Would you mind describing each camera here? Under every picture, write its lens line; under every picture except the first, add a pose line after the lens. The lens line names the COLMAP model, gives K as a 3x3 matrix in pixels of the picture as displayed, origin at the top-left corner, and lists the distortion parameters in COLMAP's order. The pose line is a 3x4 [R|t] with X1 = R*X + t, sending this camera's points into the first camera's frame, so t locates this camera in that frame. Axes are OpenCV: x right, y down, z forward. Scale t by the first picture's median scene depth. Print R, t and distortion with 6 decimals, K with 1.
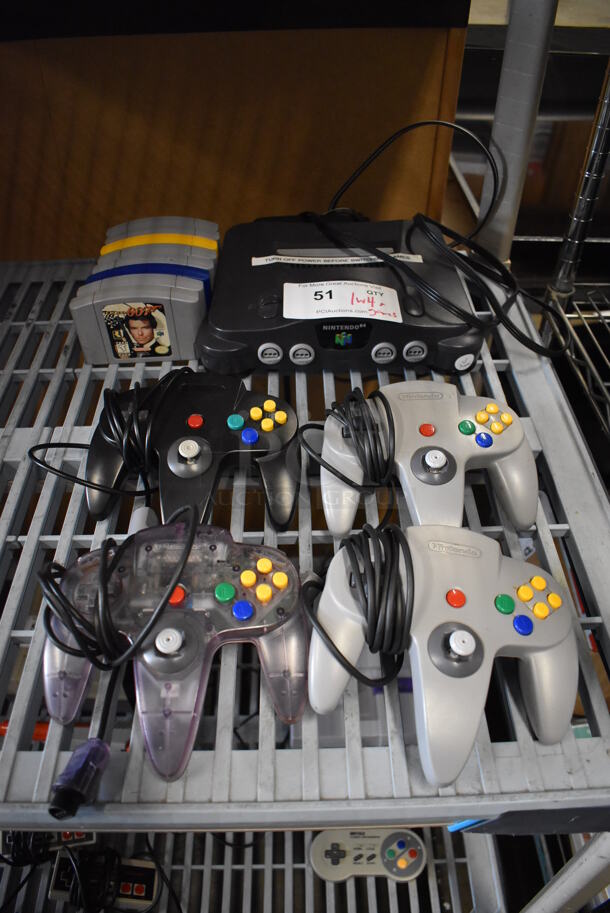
lens RADIAL K [[703.0, 0, 305.0], [0, 703.0, 456.5], [0, 0, 1]] dist [-0.095311, 0.006324]
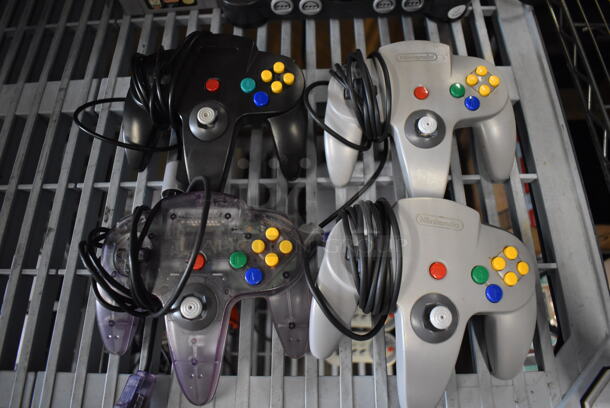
lens RADIAL K [[469.7, 0, 305.0], [0, 469.7, 204.0], [0, 0, 1]] dist [-0.095311, 0.006324]
pose [[0.999023, 0.003889, -0.044019, 0.021935], [0.011989, 0.934906, 0.354692, -0.119683], [0.042533, -0.354874, 0.933946, 0.218896]]
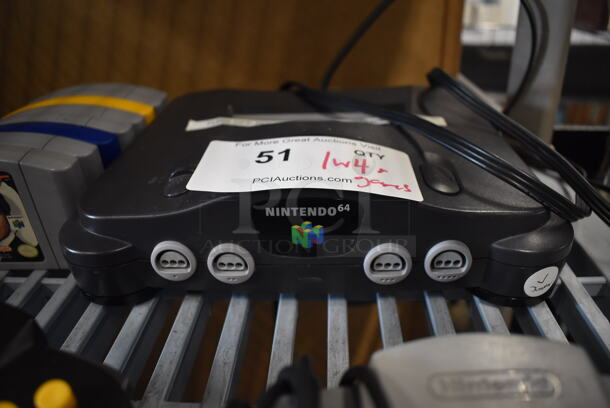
lens RADIAL K [[469.7, 0, 305.0], [0, 469.7, 204.0], [0, 0, 1]] dist [-0.095311, 0.006324]
pose [[0.997110, 0.007988, -0.075544, 0.083206], [-0.029184, 0.958424, -0.283851, -0.096456], [0.070135, 0.285235, 0.955888, 0.699438]]
